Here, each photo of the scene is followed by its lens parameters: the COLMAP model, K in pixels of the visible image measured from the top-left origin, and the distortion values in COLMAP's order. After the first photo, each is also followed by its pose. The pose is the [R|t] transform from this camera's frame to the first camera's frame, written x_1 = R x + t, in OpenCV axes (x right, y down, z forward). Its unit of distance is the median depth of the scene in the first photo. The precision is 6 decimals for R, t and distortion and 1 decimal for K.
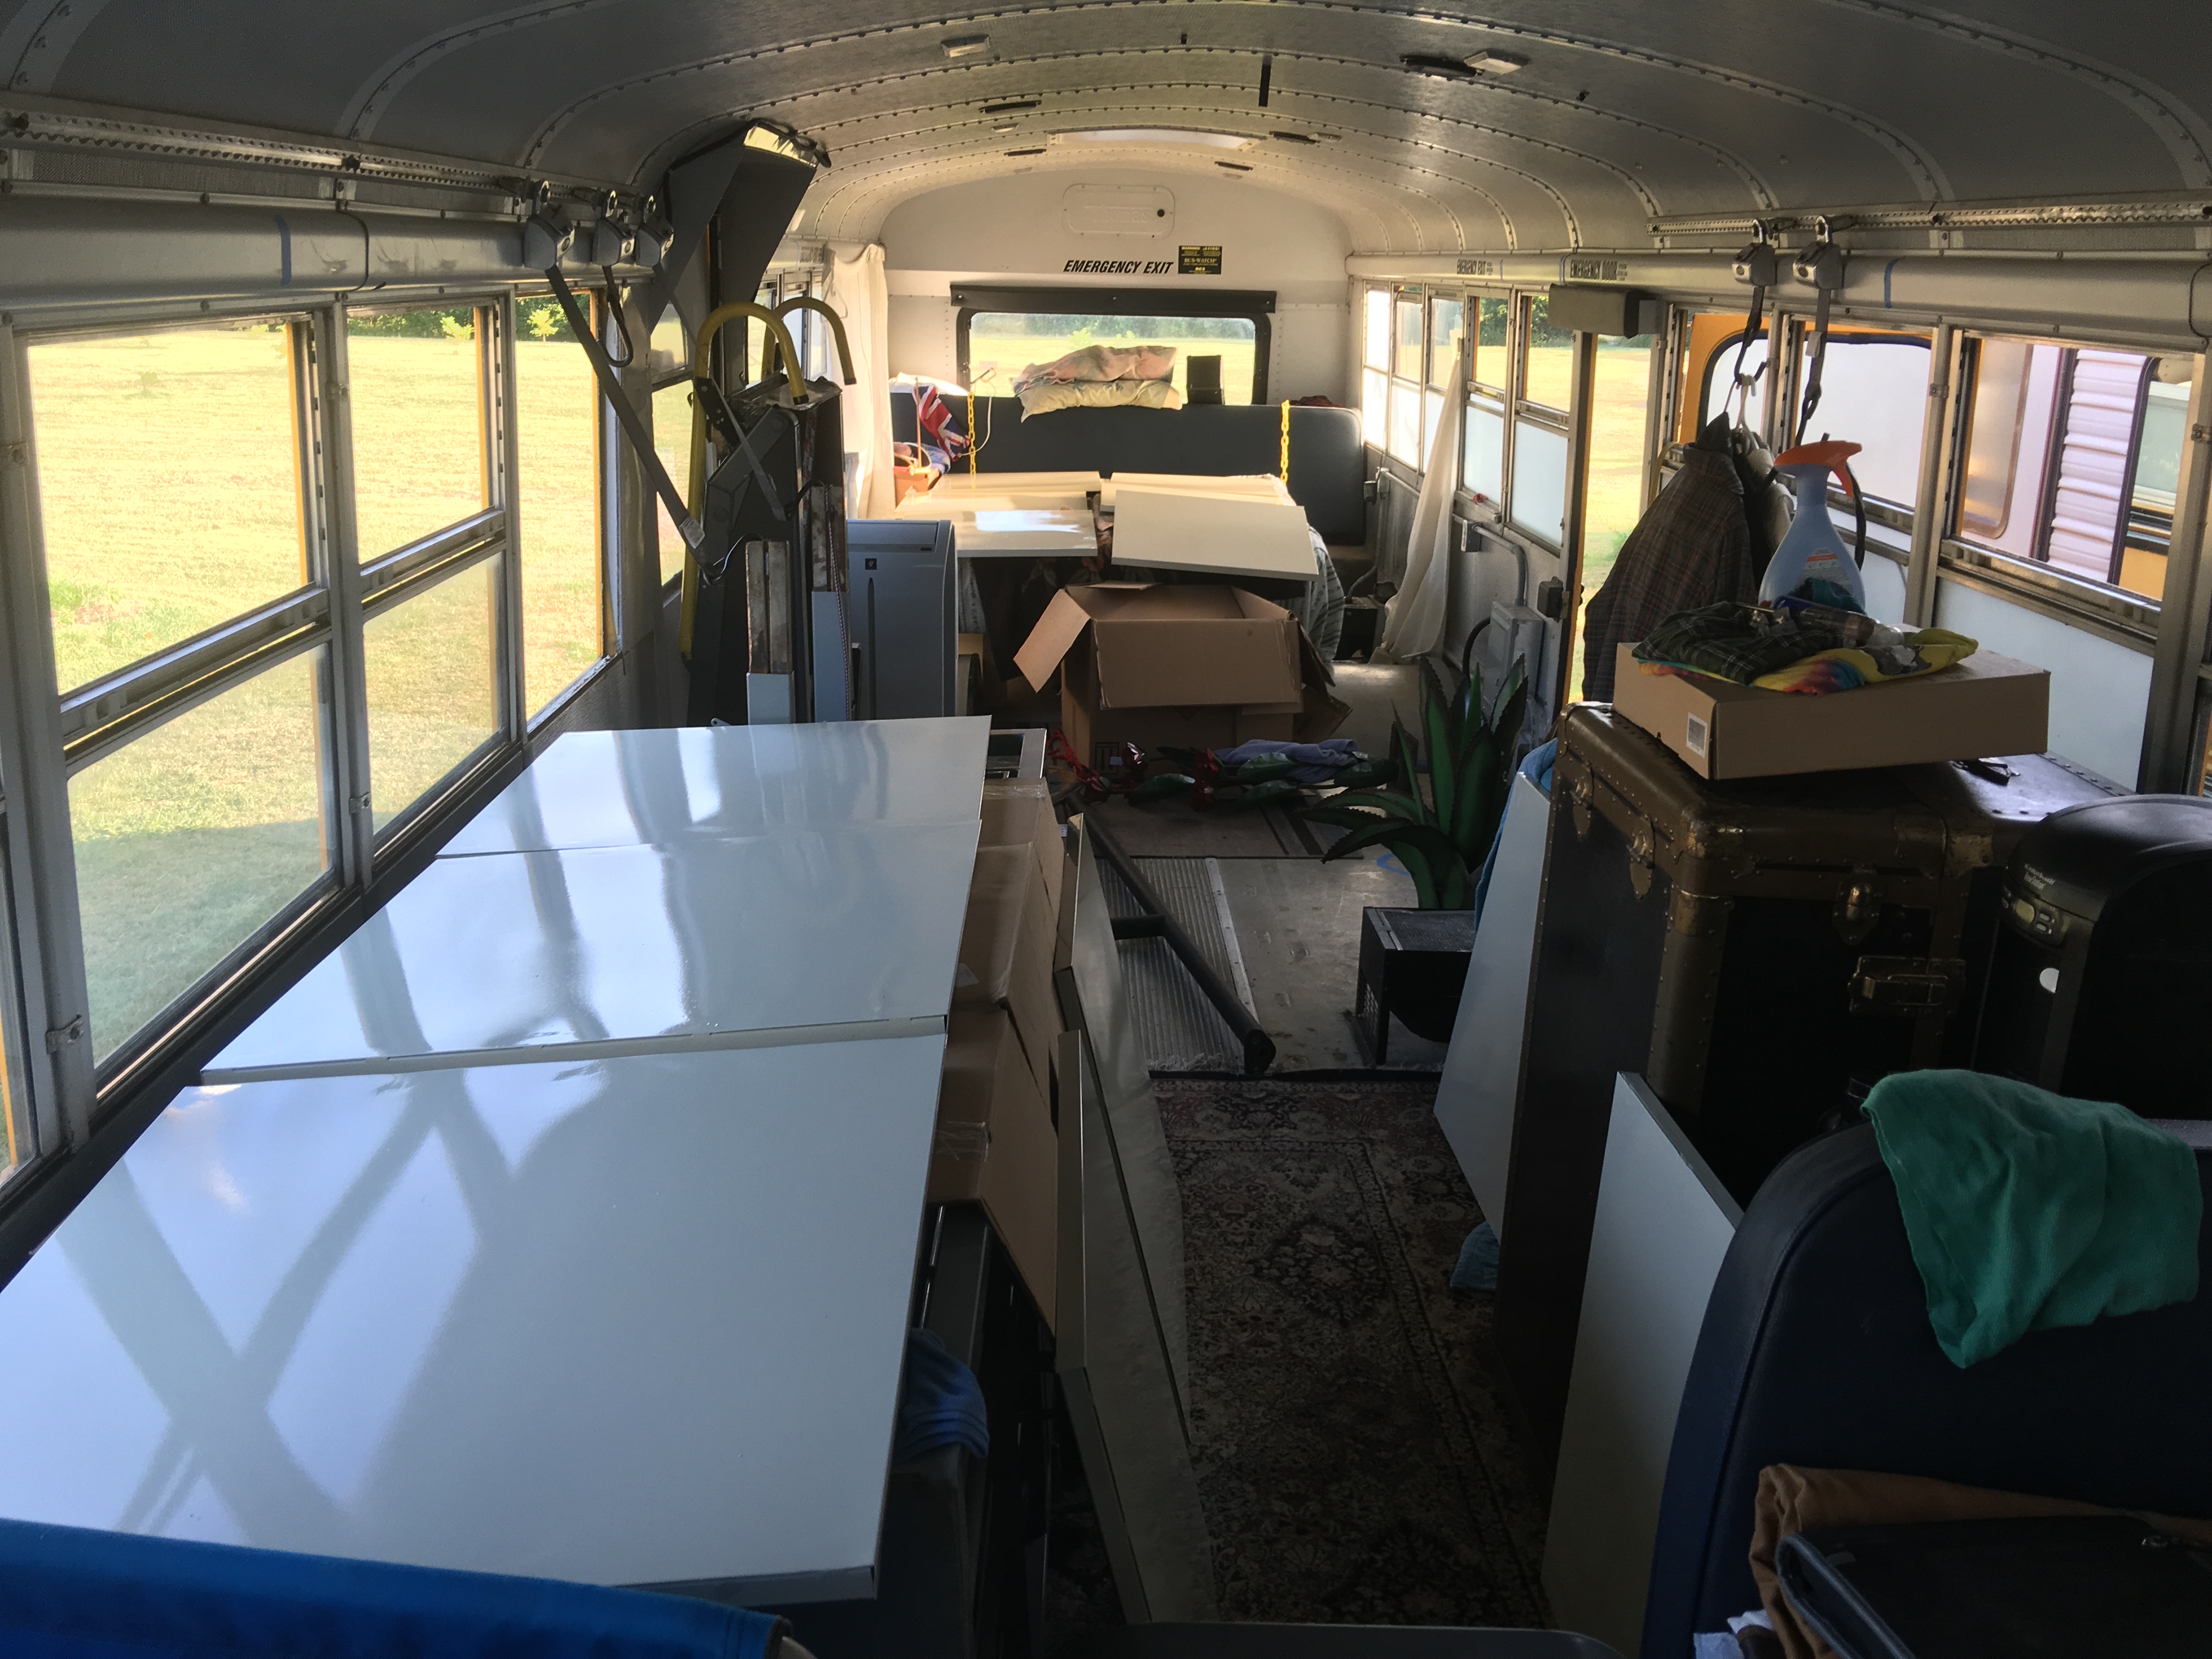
lens RADIAL K [[1850.2, 0, 1106.0], [0, 1850.2, 829.5], [0, 0, 1]] dist [0.001950, -0.094766]
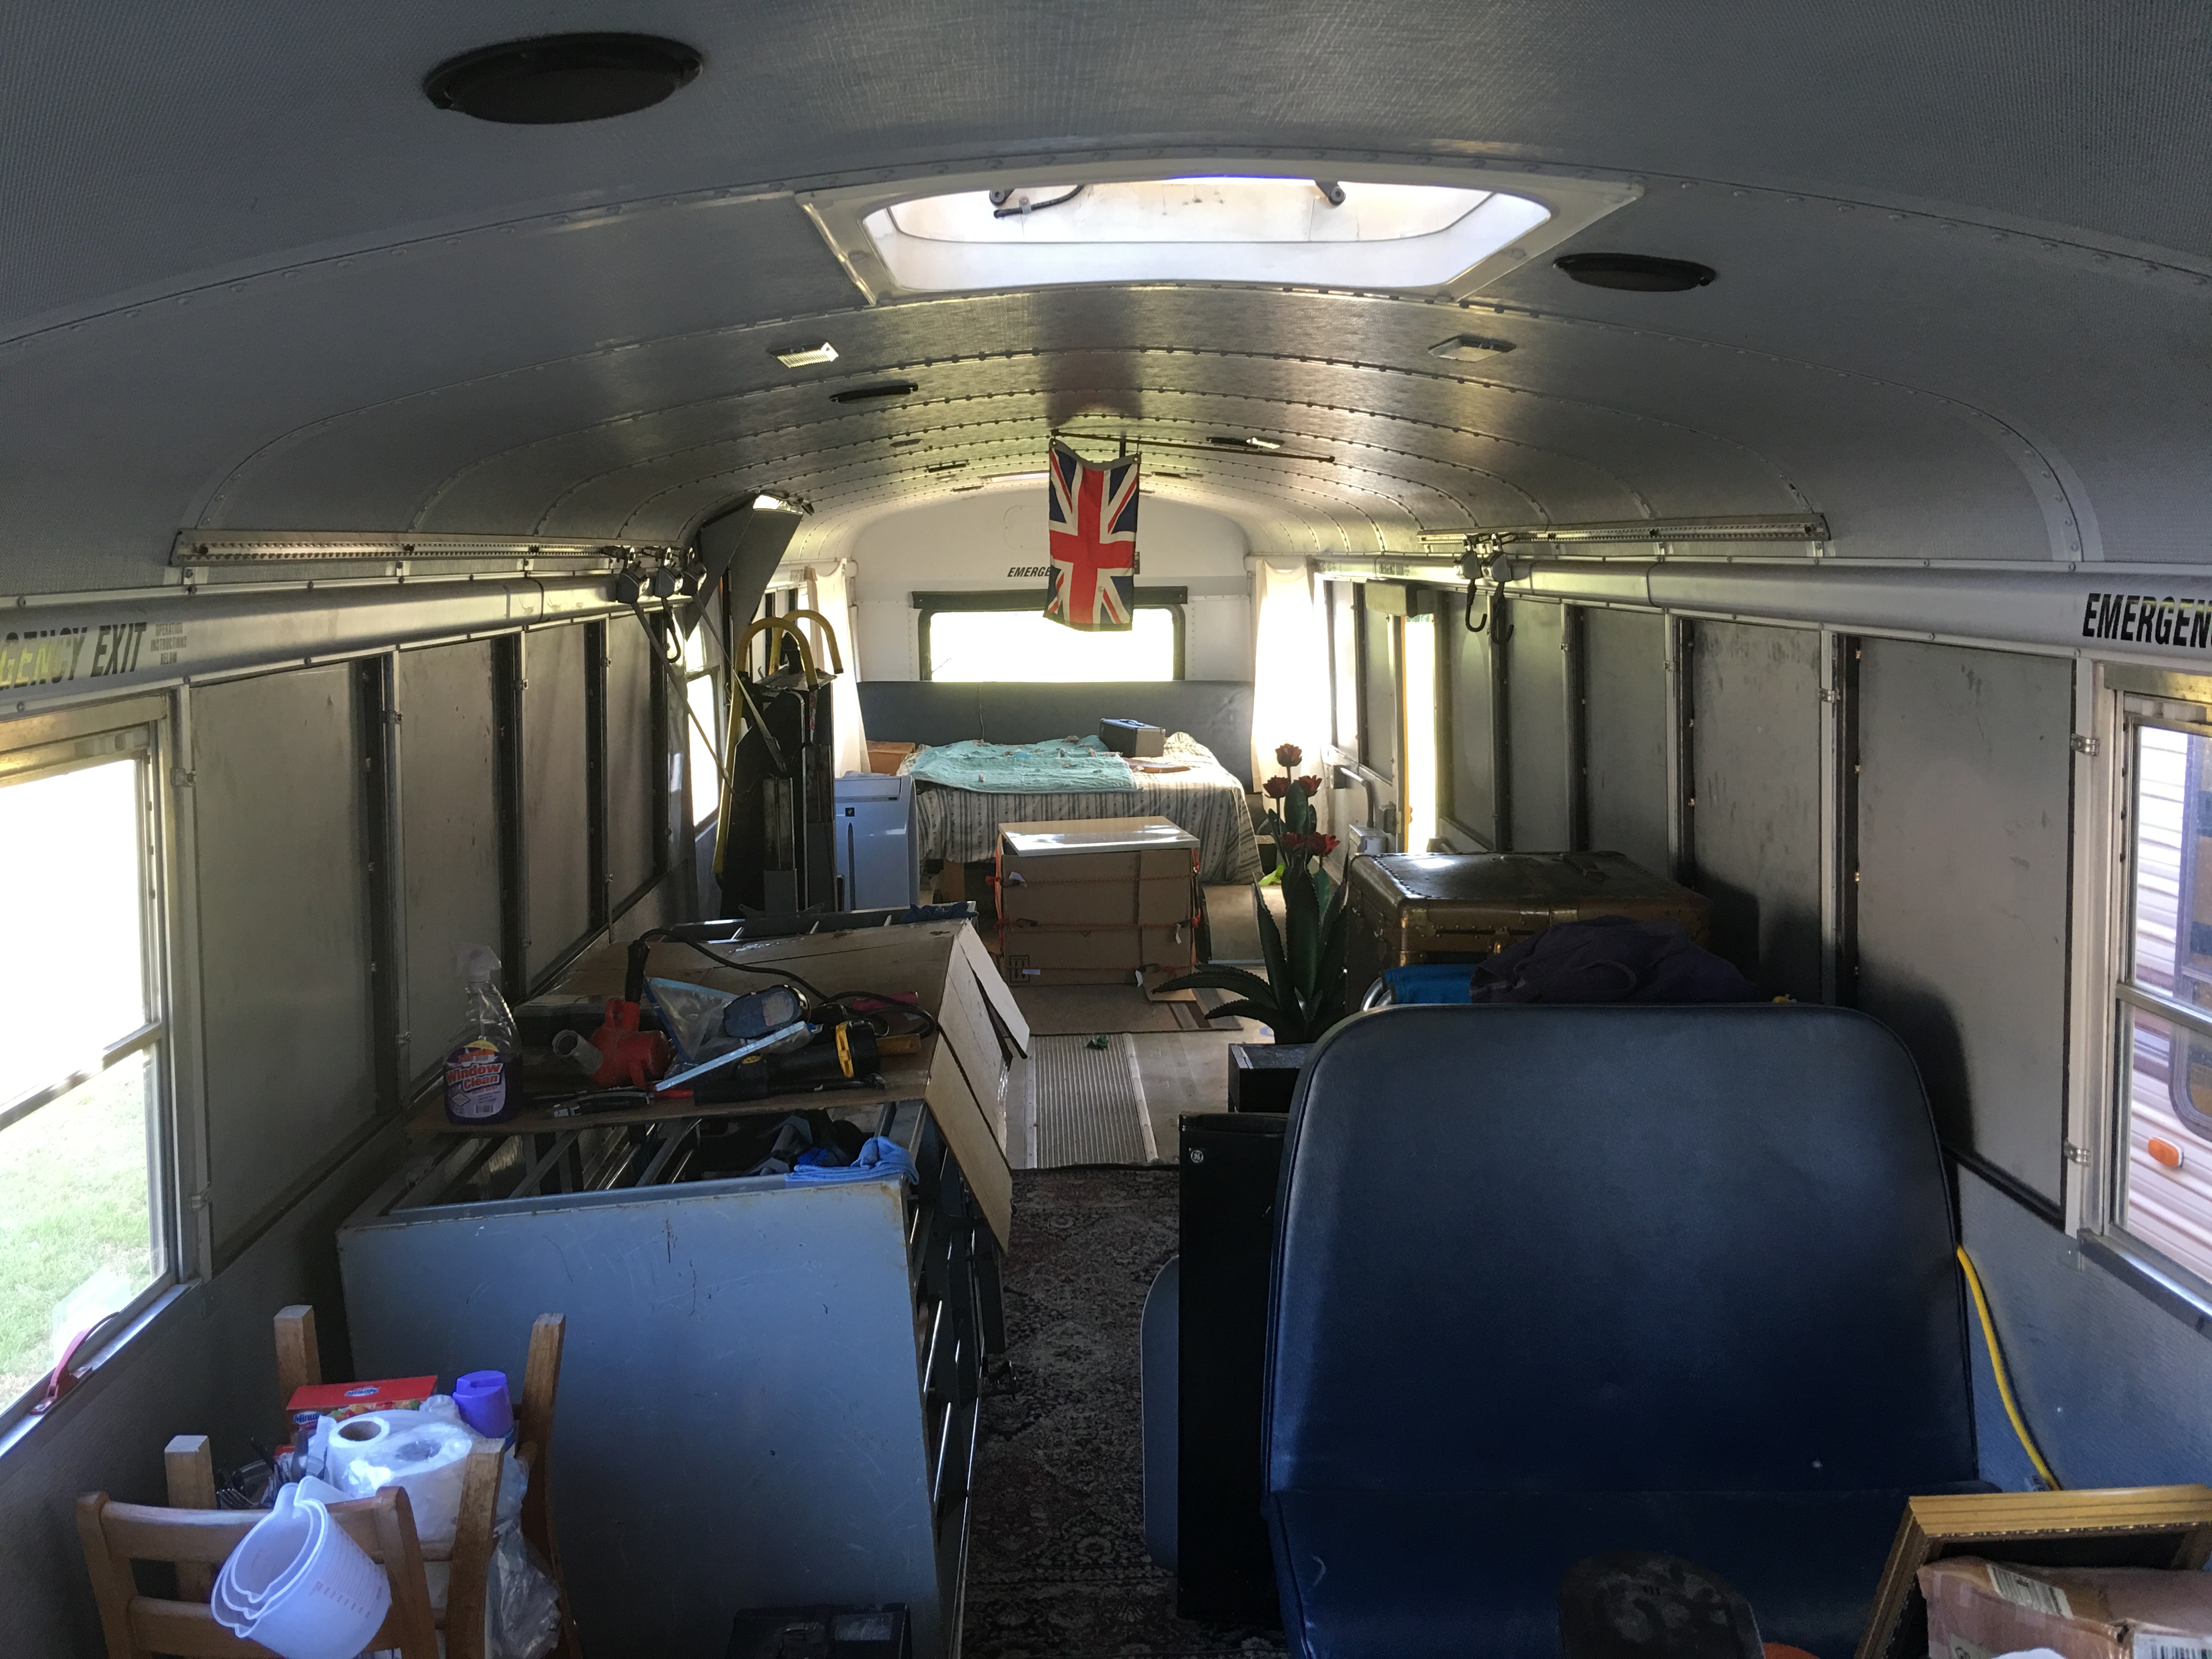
lens RADIAL K [[1860.9, 0, 1106.0], [0, 1860.9, 829.5], [0, 0, 1]] dist [0.009007, 0.007249]
pose [[0.999180, -0.038394, 0.012820, 0.046286], [0.039883, 0.987919, -0.149751, 0.097822], [-0.006916, 0.150139, 0.988641, -0.384706]]
